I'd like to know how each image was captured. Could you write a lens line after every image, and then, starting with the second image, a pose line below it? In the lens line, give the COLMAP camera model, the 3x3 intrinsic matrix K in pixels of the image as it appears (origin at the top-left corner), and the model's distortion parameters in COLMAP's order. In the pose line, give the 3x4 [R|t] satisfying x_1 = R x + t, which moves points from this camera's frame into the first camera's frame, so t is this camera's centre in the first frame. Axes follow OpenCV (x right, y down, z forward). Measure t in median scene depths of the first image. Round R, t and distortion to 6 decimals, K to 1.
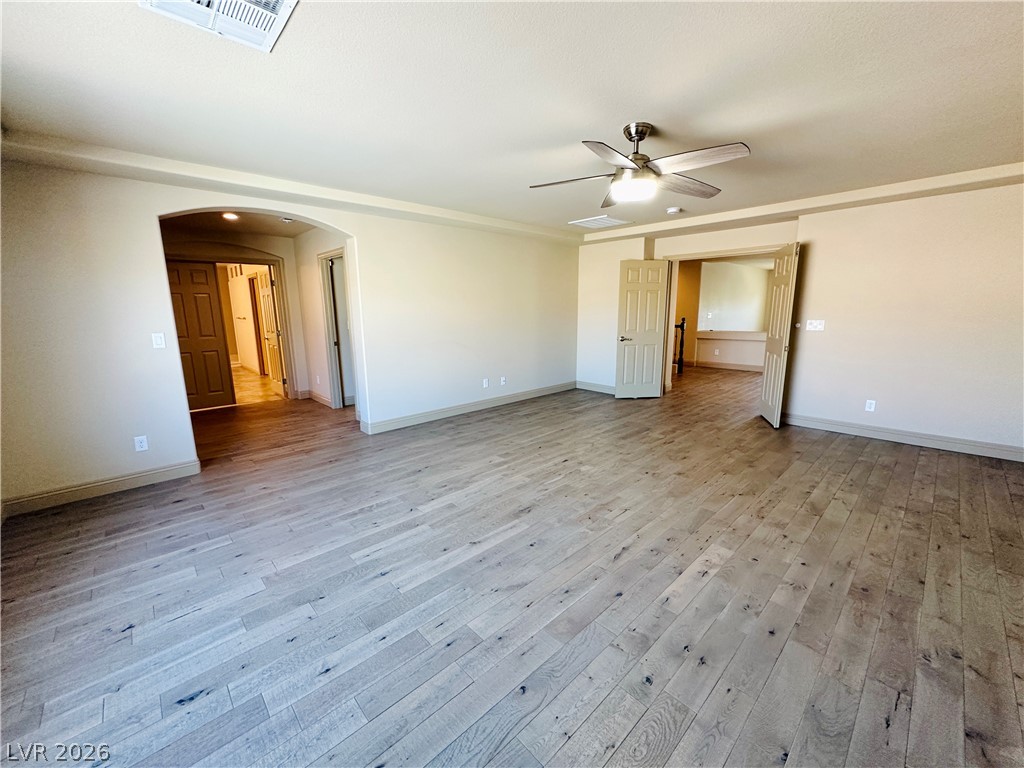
lens RADIAL K [[408.8, 0, 518.0], [0, 408.8, 389.4], [0, 0, 1]] dist [-0.002482, 0.000805]
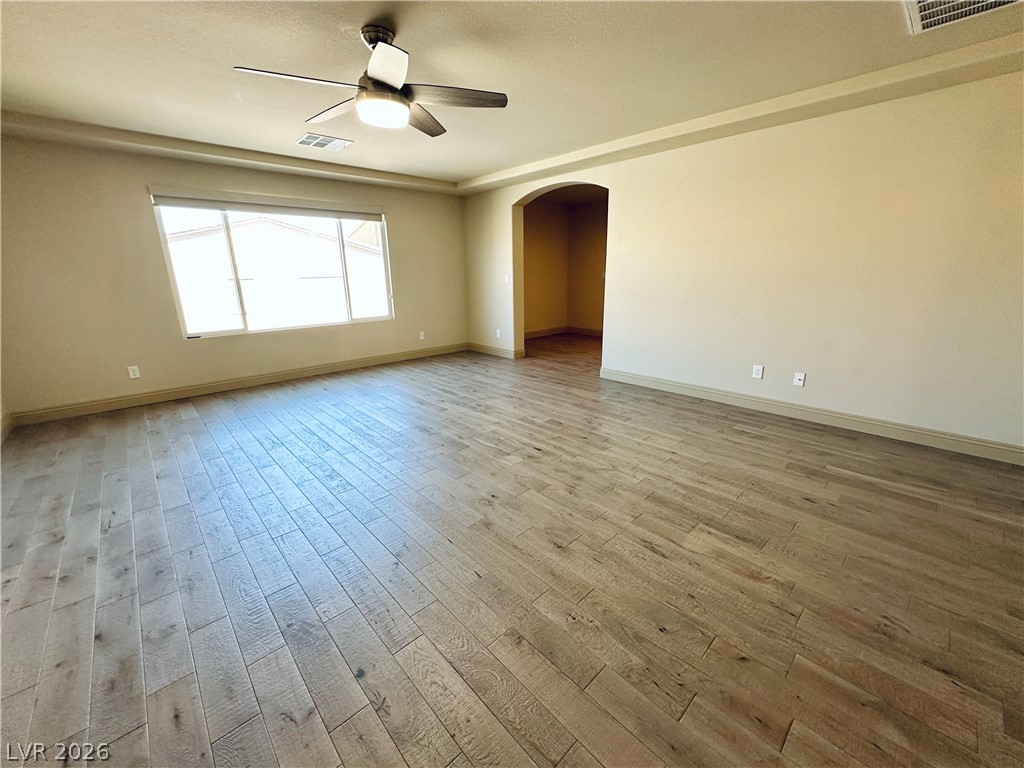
lens RADIAL K [[408.8, 0, 506.7], [0, 408.8, 387.3], [0, 0, 1]] dist [-0.002482, 0.000805]
pose [[-0.015341, 0.286614, -0.957923, 0.848206], [-0.184220, 0.940825, 0.284449, -0.156977], [0.982765, 0.180833, 0.038366, 0.880062]]
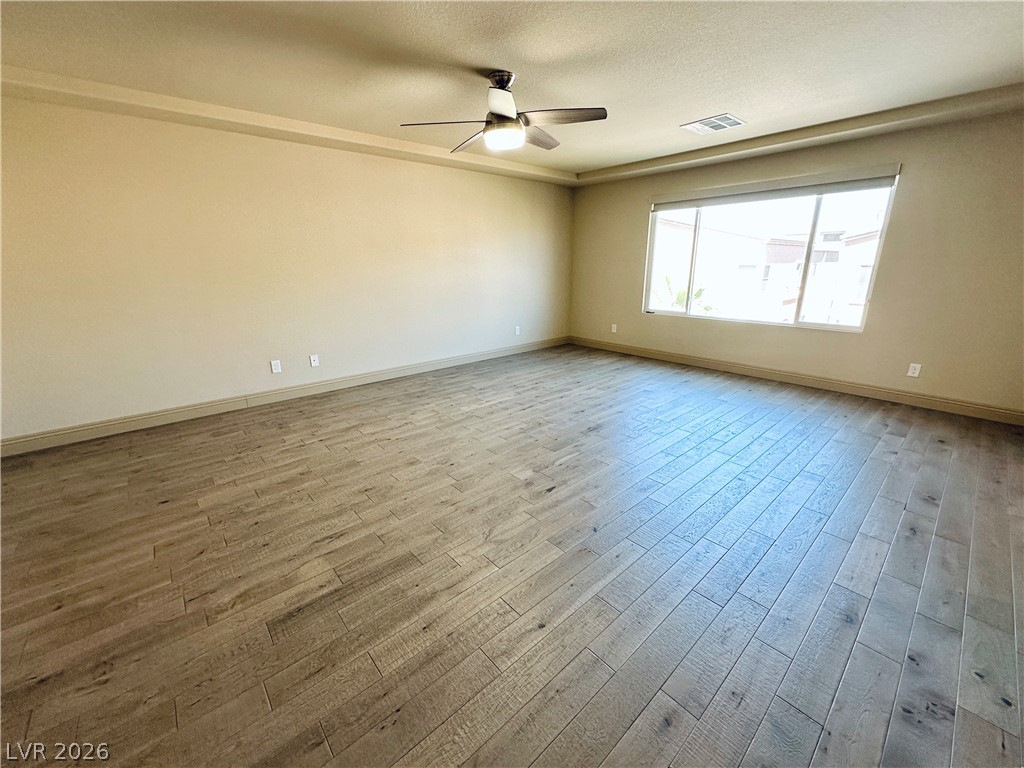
lens RADIAL K [[408.8, 0, 518.0], [0, 408.8, 386.4], [0, 0, 1]] dist [-0.002482, 0.000805]
pose [[-0.999261, 0.009345, 0.037283, 0.140937], [0.025911, 0.880224, 0.473850, -0.282131], [-0.028389, 0.474466, -0.879816, 1.491171]]
